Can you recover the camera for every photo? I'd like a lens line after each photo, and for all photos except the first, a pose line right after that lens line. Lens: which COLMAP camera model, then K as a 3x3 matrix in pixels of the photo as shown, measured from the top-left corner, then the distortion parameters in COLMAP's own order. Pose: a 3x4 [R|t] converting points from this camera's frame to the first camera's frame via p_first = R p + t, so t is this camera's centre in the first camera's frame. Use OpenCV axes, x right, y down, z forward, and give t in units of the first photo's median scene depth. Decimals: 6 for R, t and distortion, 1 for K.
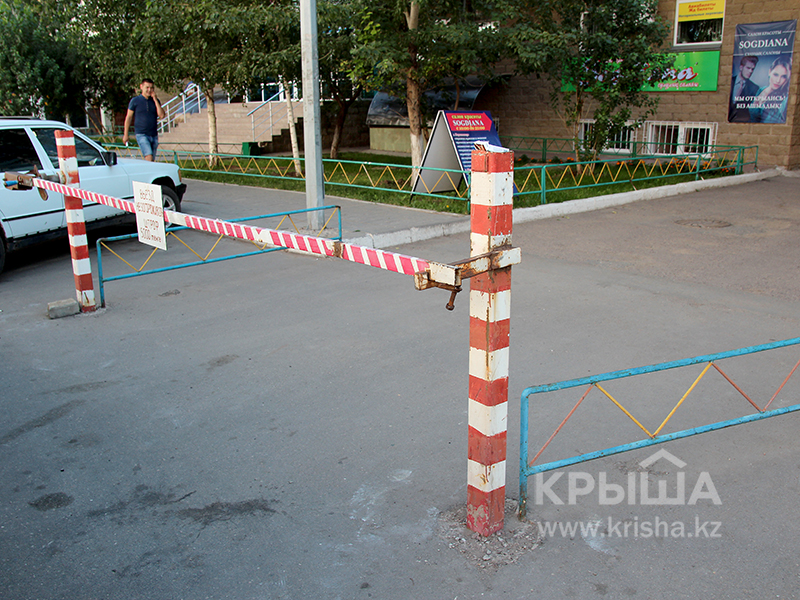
lens RADIAL K [[746.0, 0, 400.0], [0, 746.0, 300.0], [0, 0, 1]] dist [-0.038928, 0.013121]
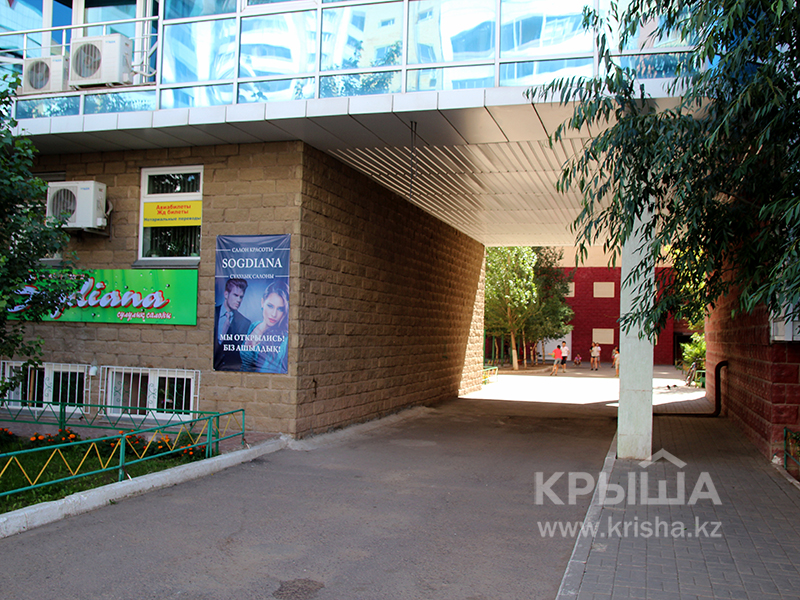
lens RADIAL K [[782.6, 0, 400.0], [0, 782.6, 300.0], [0, 0, 1]] dist [0.001577, 0.000609]
pose [[0.876825, 0.045796, 0.478624, 0.251013], [0.091336, 0.961463, -0.259320, -0.101565], [-0.472055, 0.271094, 0.838852, 0.298963]]
